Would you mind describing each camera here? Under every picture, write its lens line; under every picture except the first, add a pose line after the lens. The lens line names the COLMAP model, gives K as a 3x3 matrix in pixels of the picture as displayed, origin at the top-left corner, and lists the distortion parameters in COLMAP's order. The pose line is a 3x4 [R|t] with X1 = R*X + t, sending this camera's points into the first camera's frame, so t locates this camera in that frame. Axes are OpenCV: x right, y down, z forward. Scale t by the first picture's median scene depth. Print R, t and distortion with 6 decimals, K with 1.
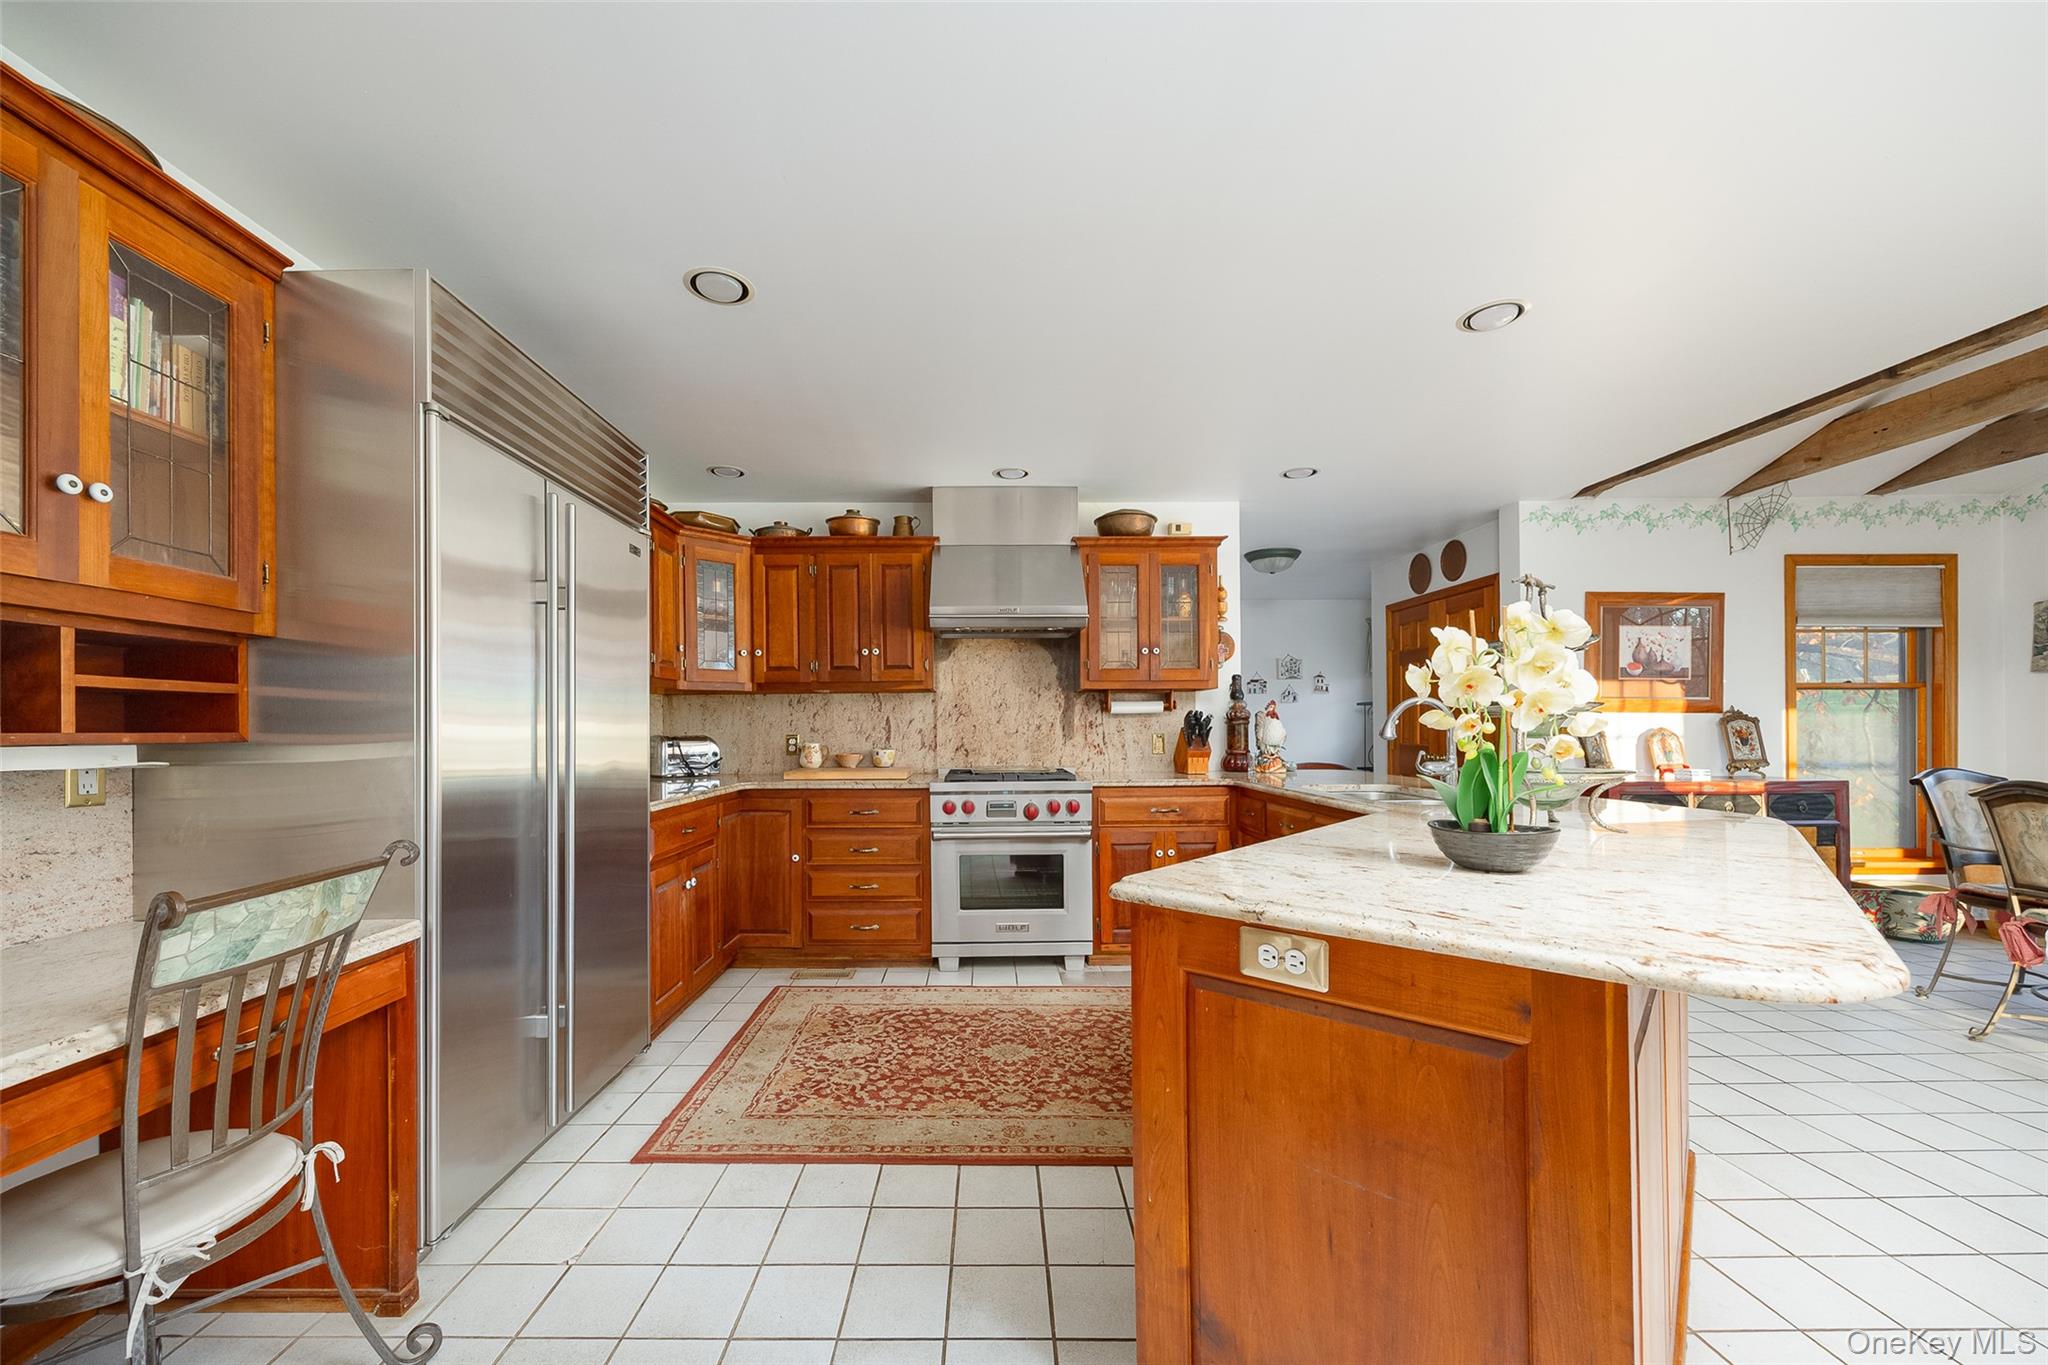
lens RADIAL K [[806.9, 0, 989.7], [0, 806.9, 727.1], [0, 0, 1]] dist [-0.000365, 0.000041]
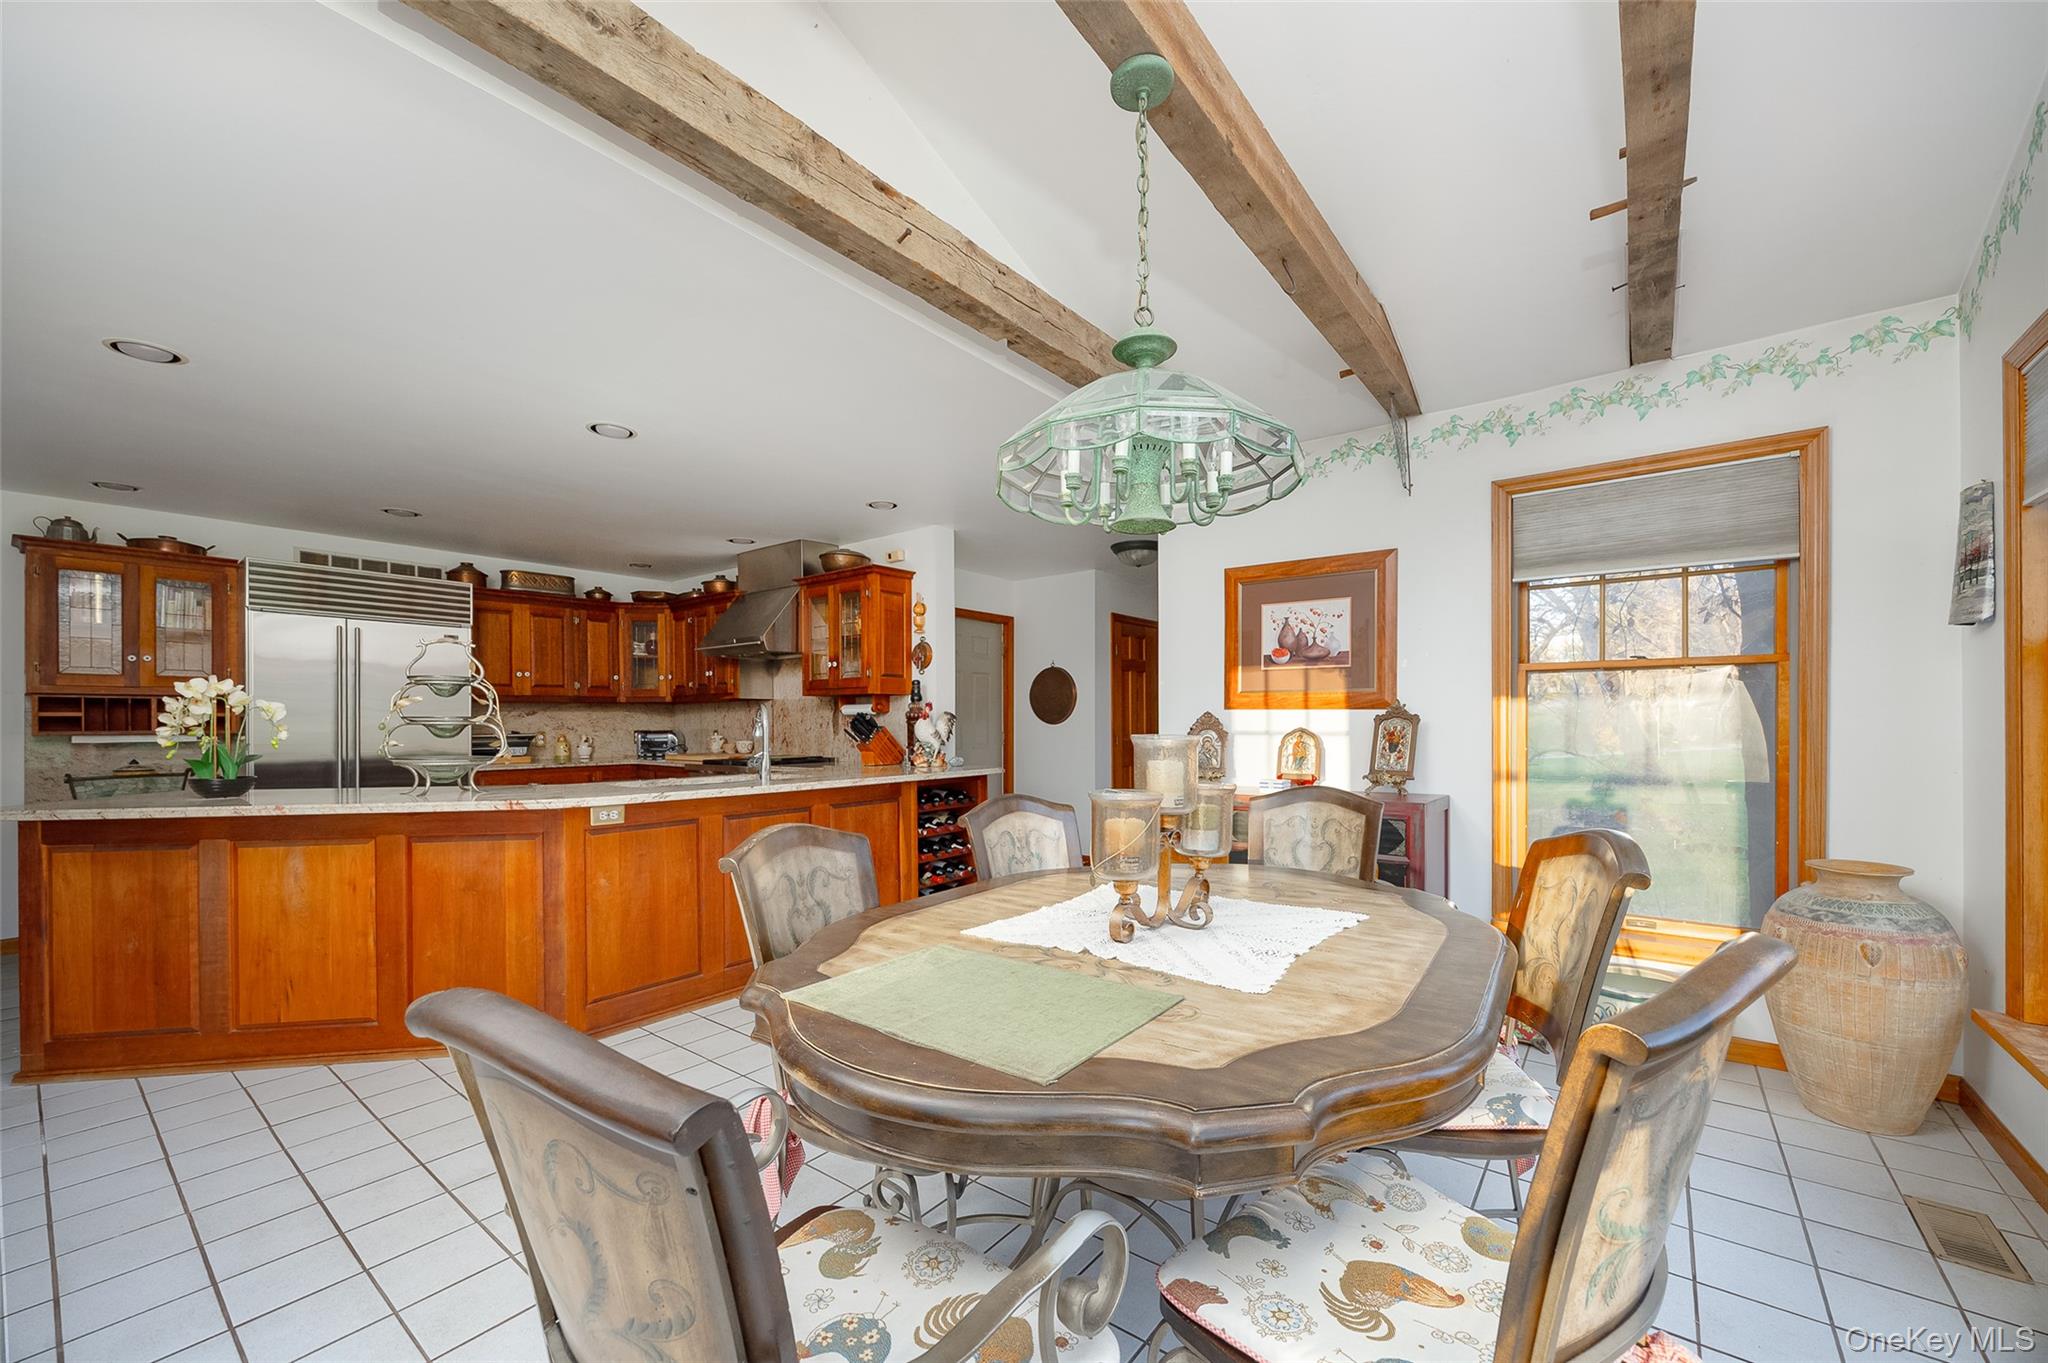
lens RADIAL K [[806.9, 0, 989.7], [0, 806.9, 726.1], [0, 0, 1]] dist [-0.000365, 0.000041]
pose [[0.772892, 0.002956, -0.634530, 1.092515], [0.004589, 0.999937, 0.010248, -0.010605], [0.634521, -0.010832, 0.772830, 0.177521]]
